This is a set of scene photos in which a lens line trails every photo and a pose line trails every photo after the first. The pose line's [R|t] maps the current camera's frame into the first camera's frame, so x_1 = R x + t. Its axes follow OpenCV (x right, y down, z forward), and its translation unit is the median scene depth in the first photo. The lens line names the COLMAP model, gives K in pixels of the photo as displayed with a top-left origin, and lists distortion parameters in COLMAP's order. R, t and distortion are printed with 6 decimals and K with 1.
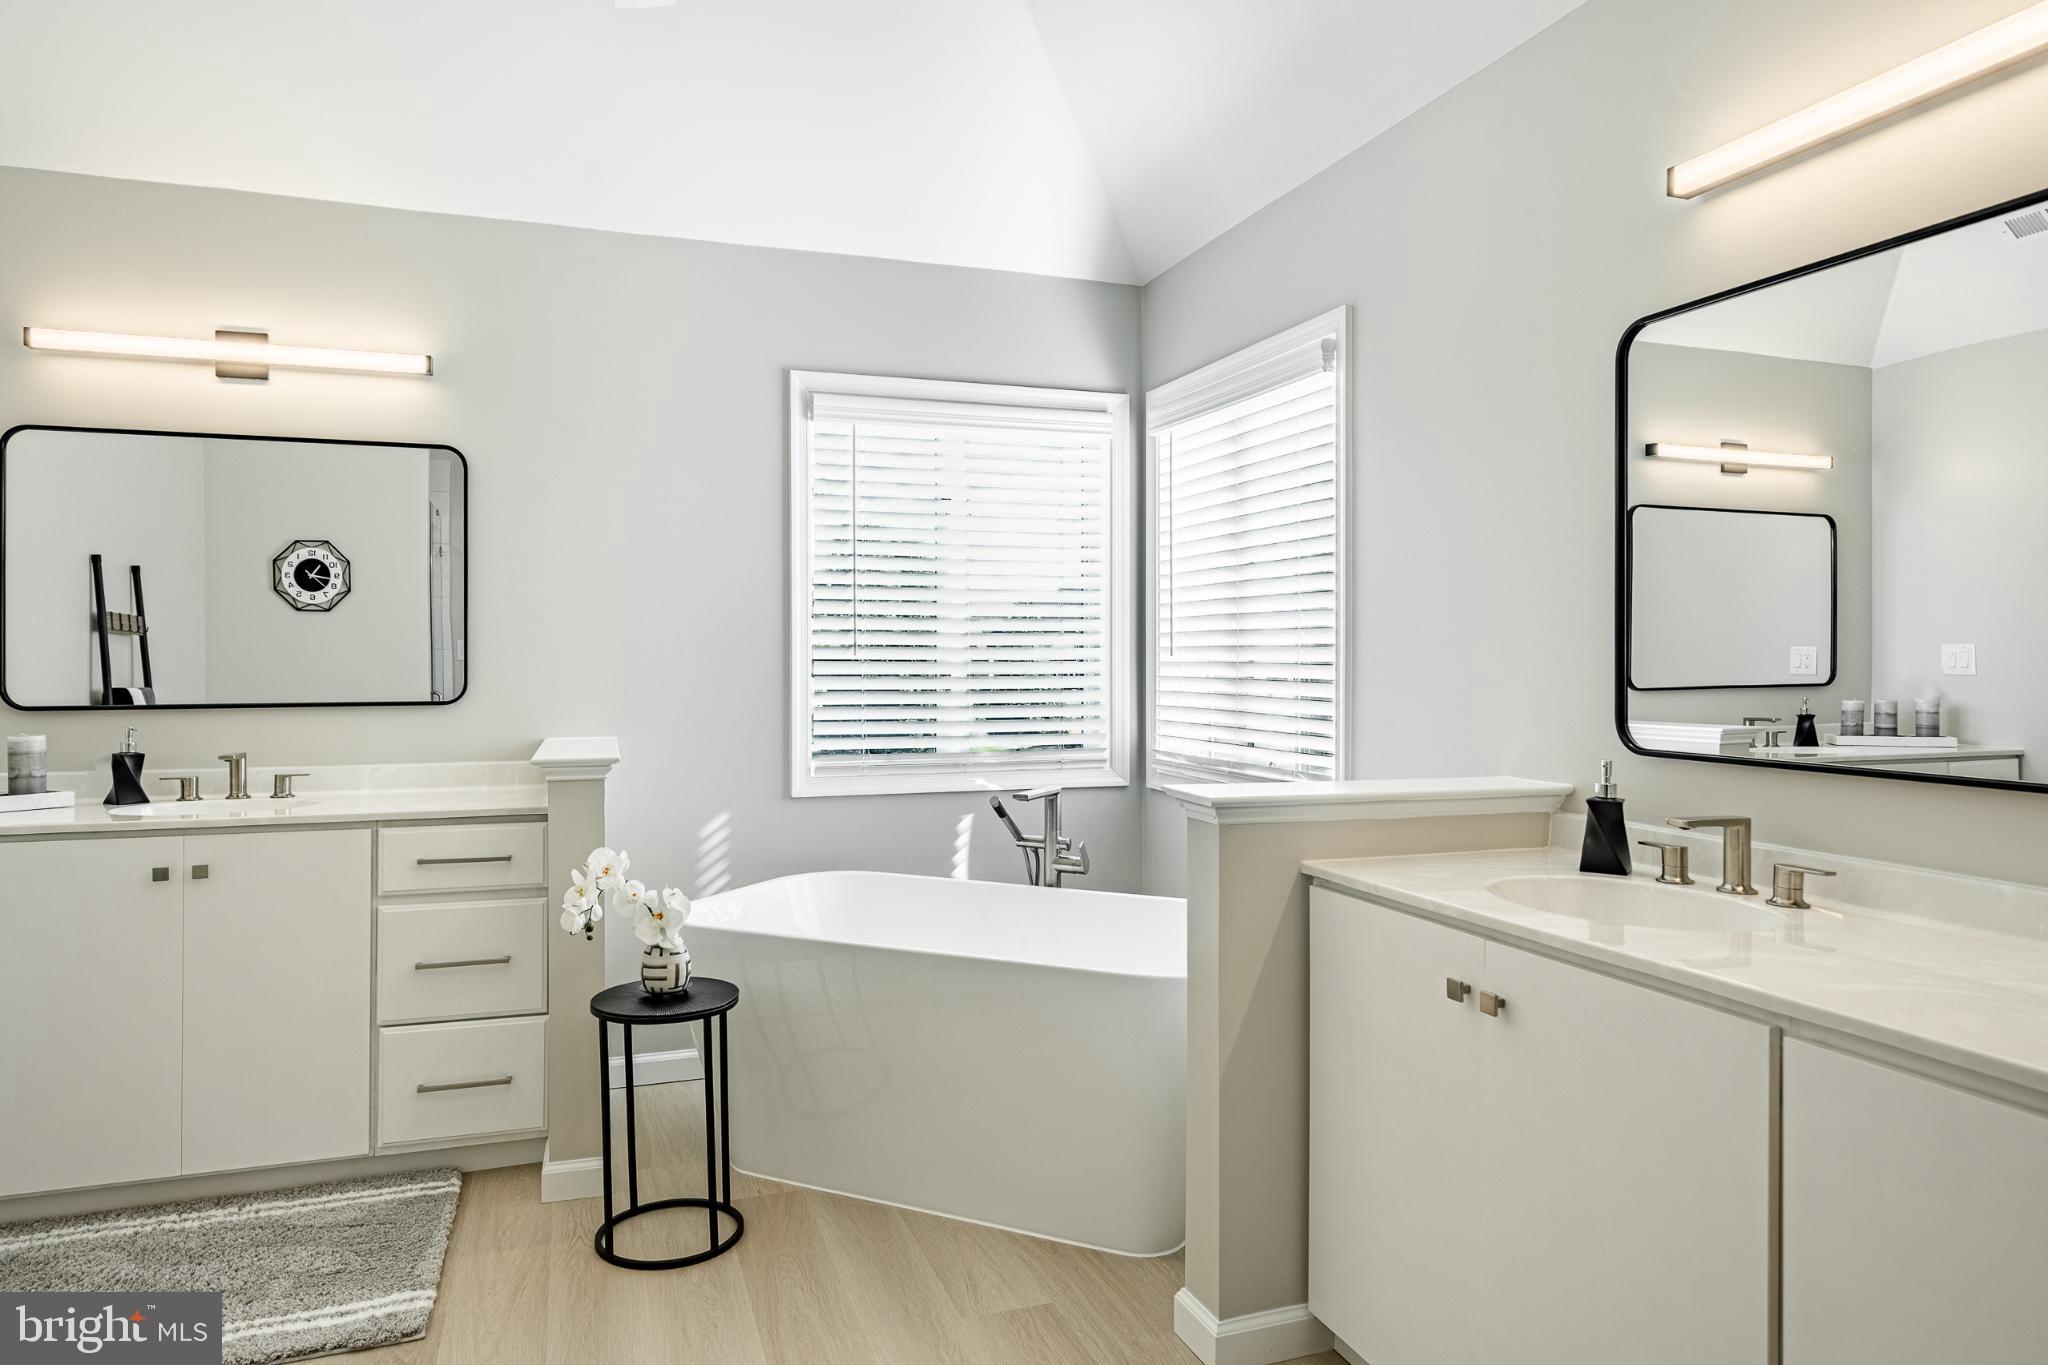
lens RADIAL K [[1284.5, 0, 1022.8], [0, 1284.5, 670.9], [0, 0, 1]] dist [0.003038, 0.002032]
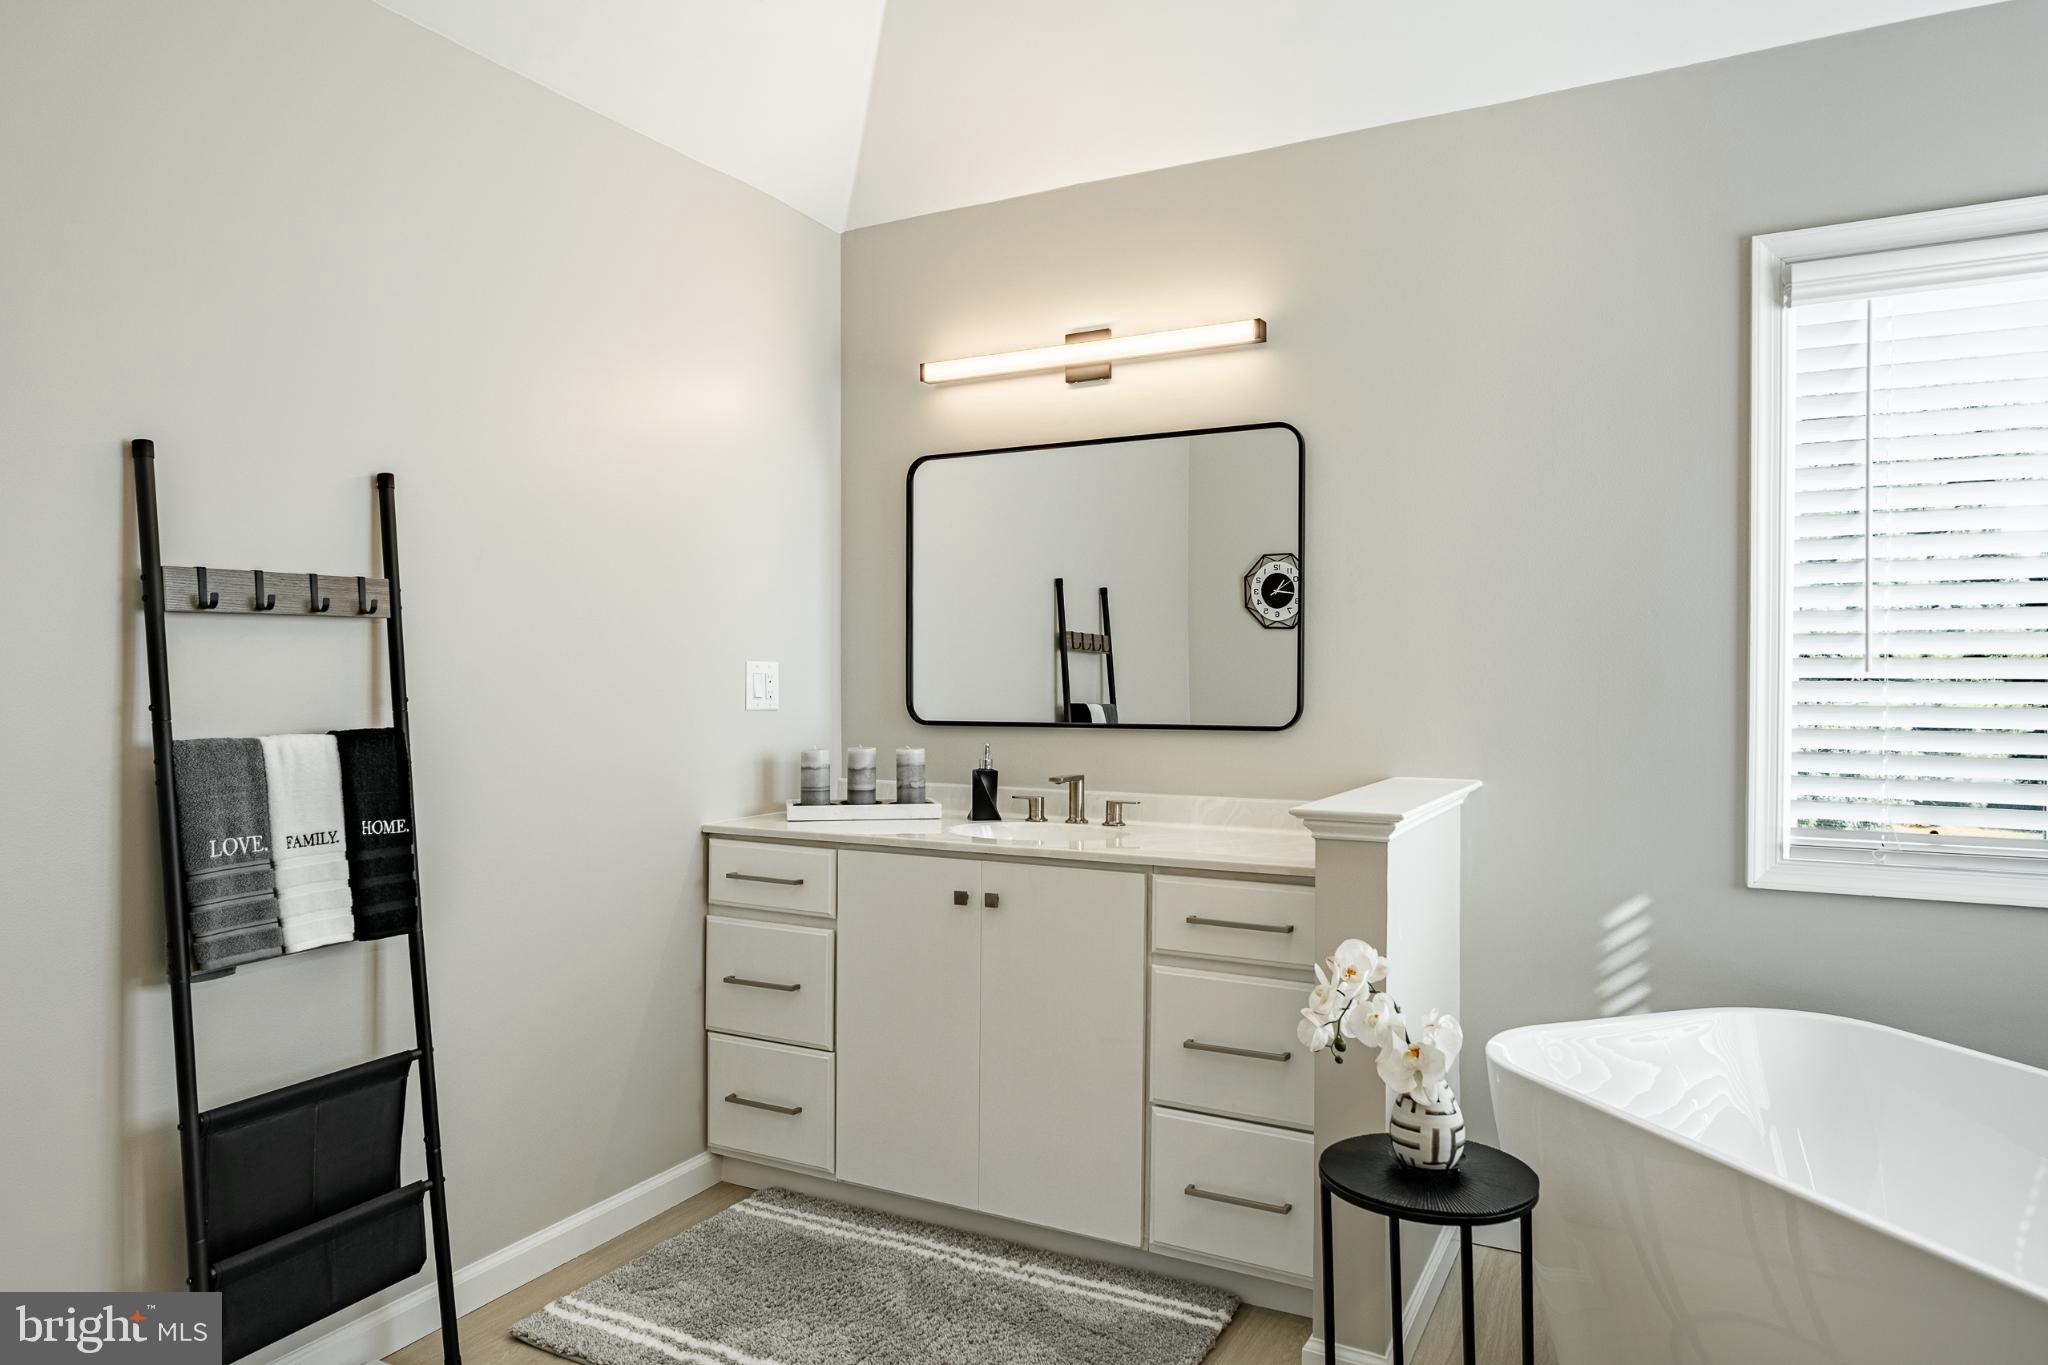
lens RADIAL K [[1292.6, 0, 1024.4], [0, 1292.6, 700.3], [0, 0, 1]] dist [-0.008303, 0.004451]
pose [[0.670420, 0.014432, -0.741841, 0.078188], [-0.008344, 0.999894, 0.011912, -0.002897], [0.741935, -0.001796, 0.670470, 0.355862]]
